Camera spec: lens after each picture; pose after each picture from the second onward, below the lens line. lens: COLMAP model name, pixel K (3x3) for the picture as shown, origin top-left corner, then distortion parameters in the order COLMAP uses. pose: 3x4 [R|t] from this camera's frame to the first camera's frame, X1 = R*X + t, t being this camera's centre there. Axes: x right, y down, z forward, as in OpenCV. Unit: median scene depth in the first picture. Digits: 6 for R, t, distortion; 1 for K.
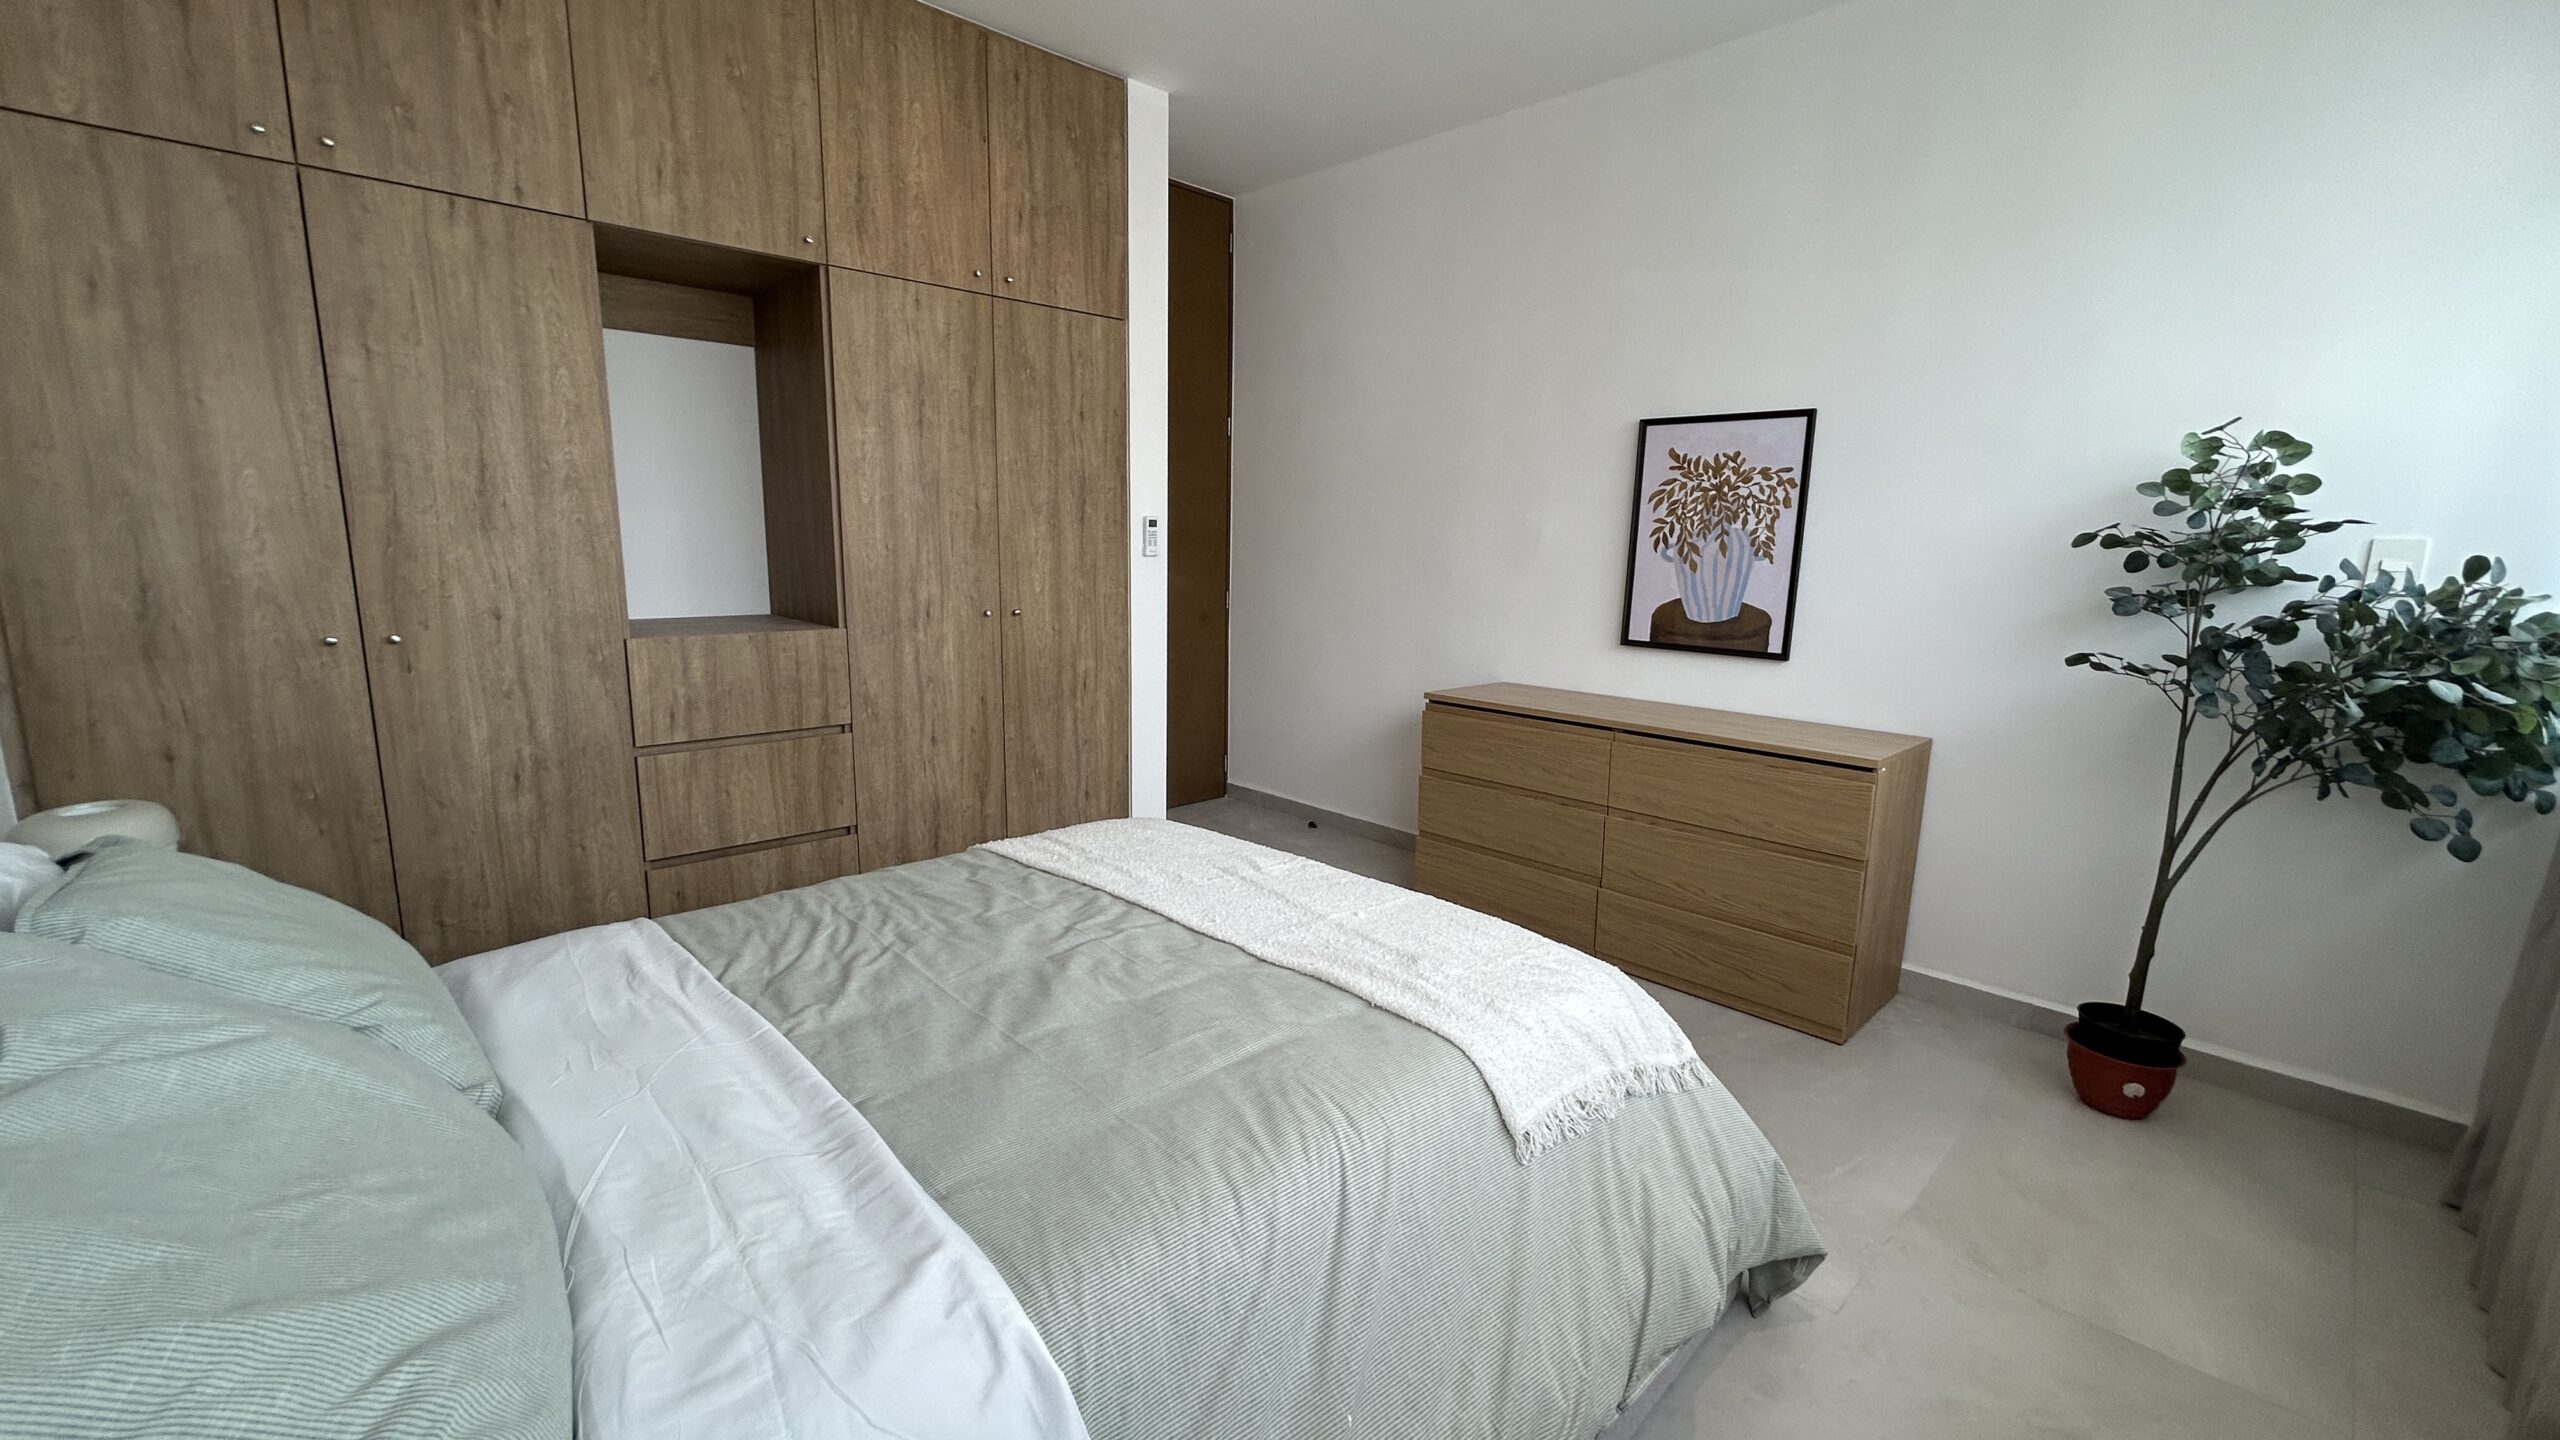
lens RADIAL K [[1038.7, 0, 1280.8], [0, 1038.7, 718.1], [0, 0, 1]] dist [-0.003295, 0.001981]
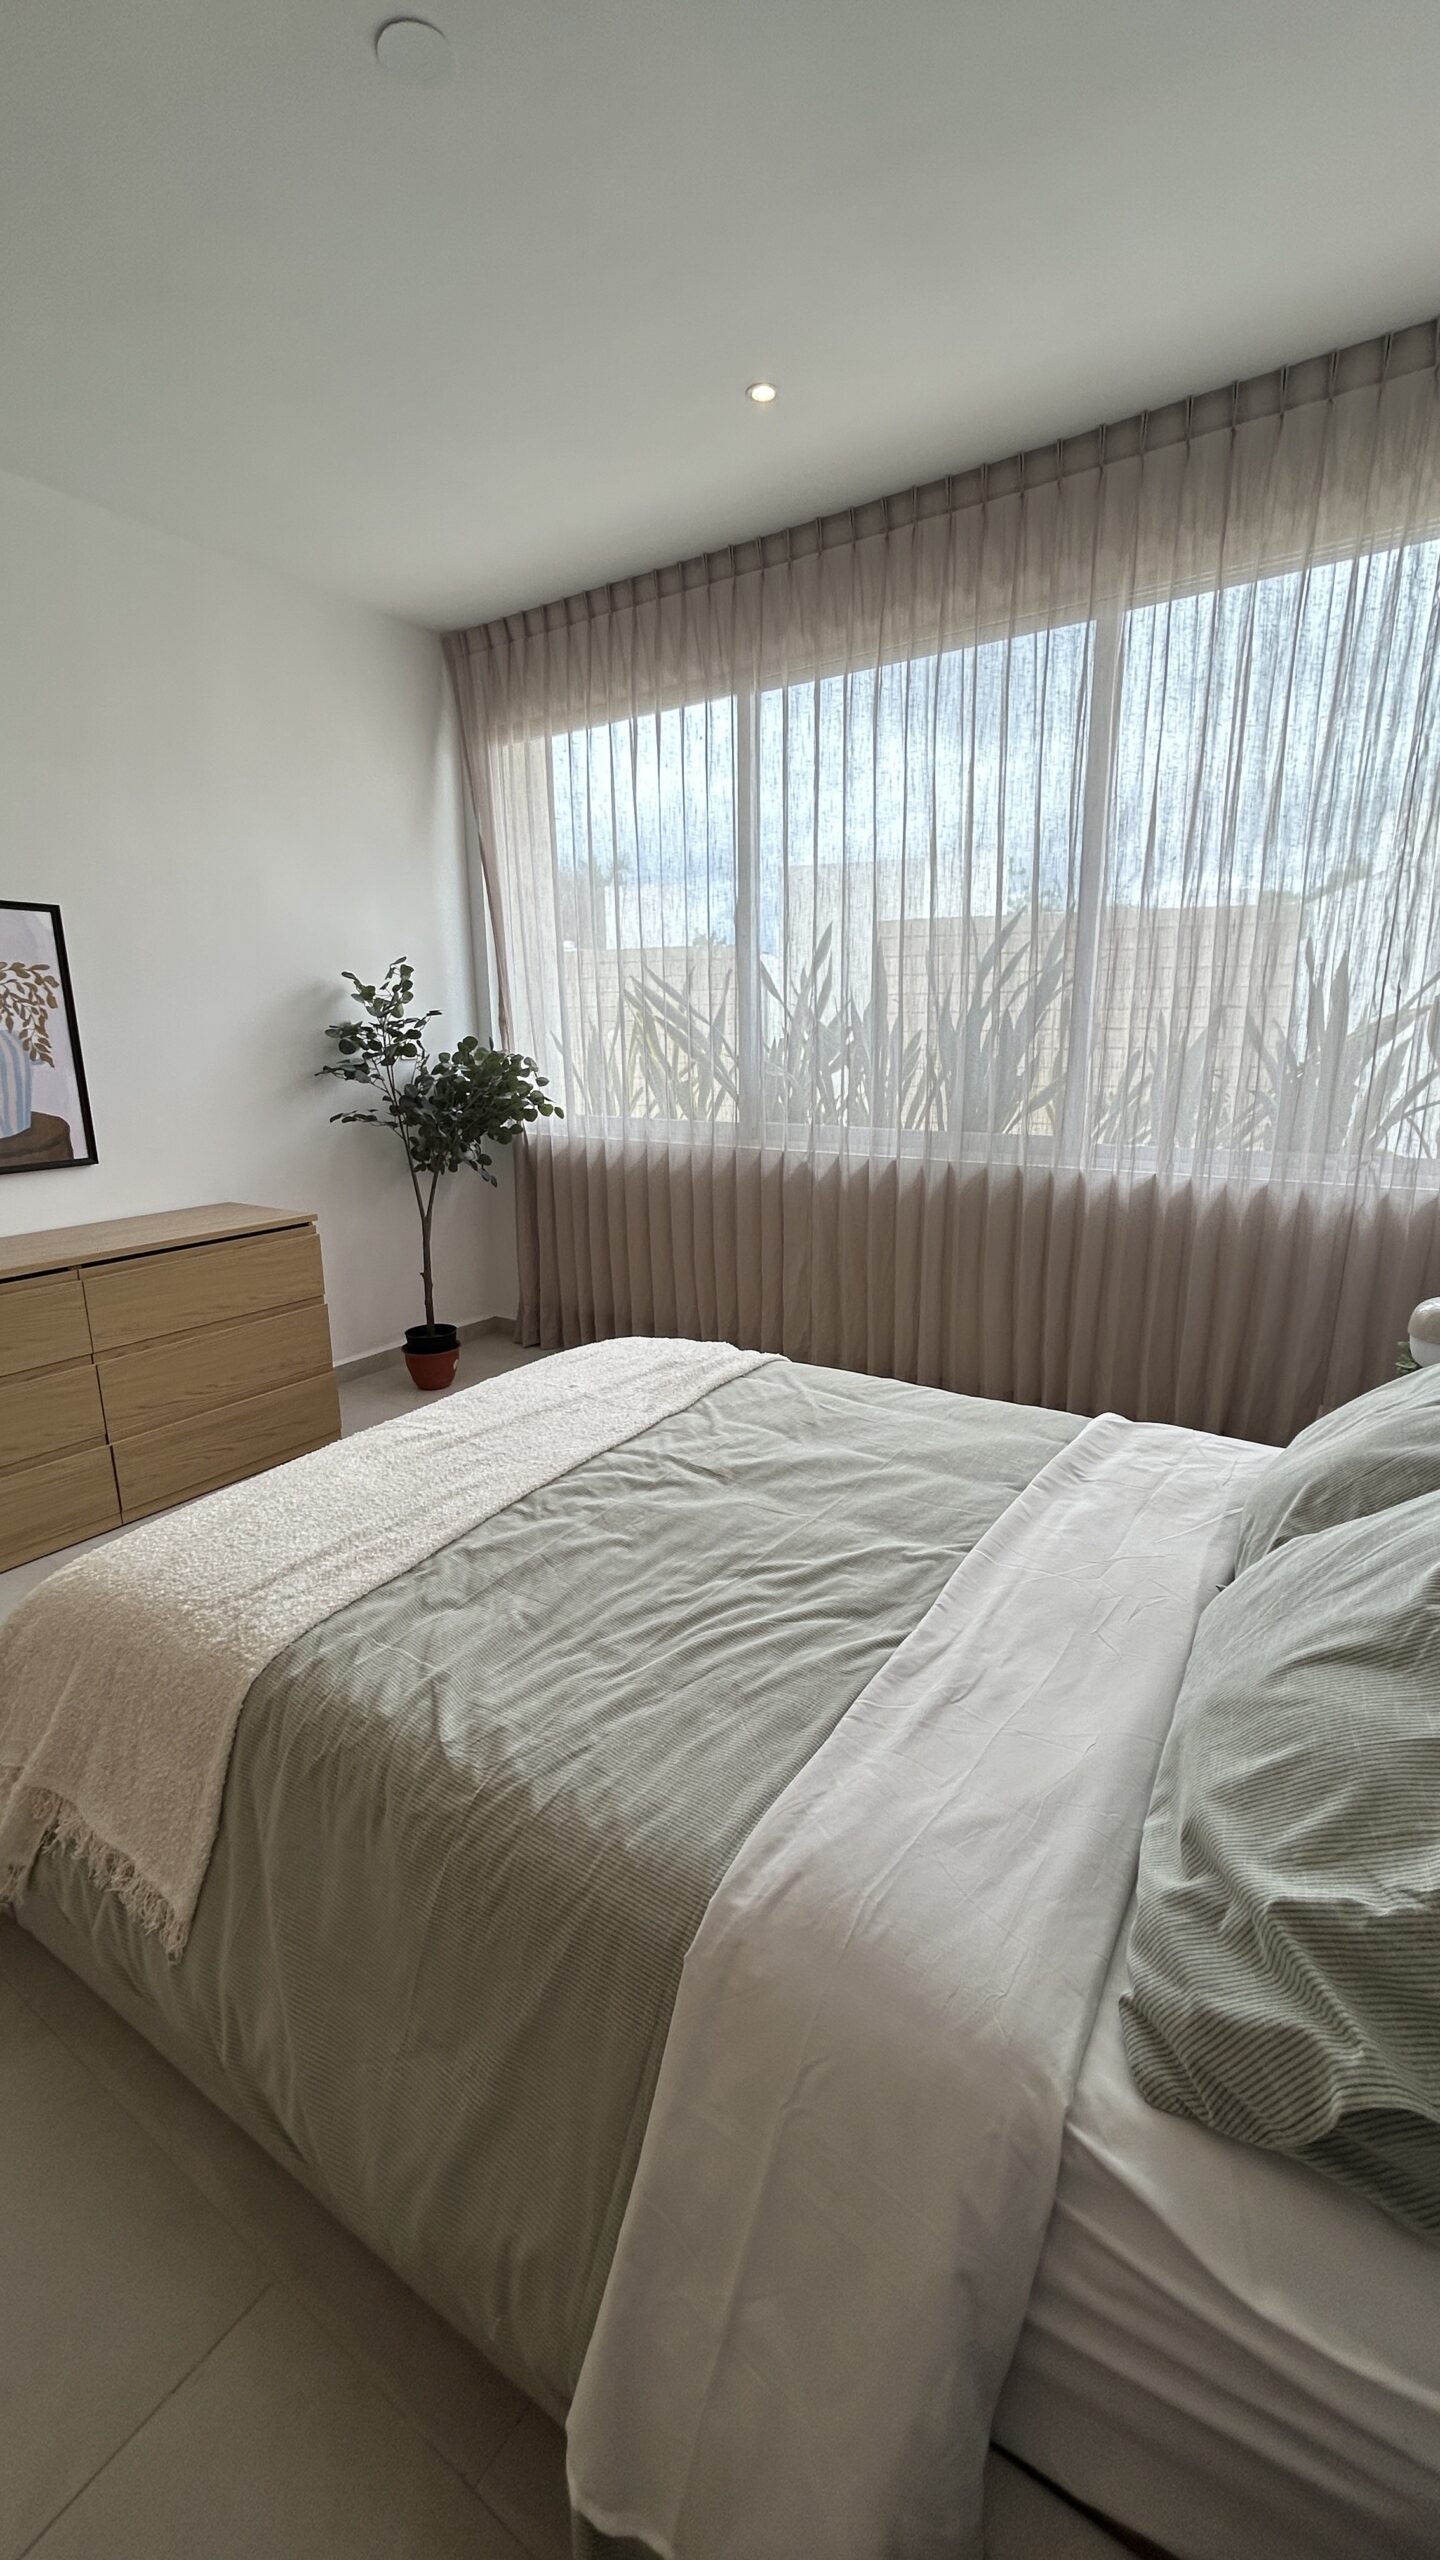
lens RADIAL K [[1038.7, 0, 712.5], [0, 1038.7, 1288.2], [0, 0, 1]] dist [-0.003295, 0.001981]
pose [[-0.207036, -0.258775, 0.943489, -0.774053], [0.179494, 0.937967, 0.296648, -0.169736], [-0.961727, 0.230768, -0.147744, 0.776733]]
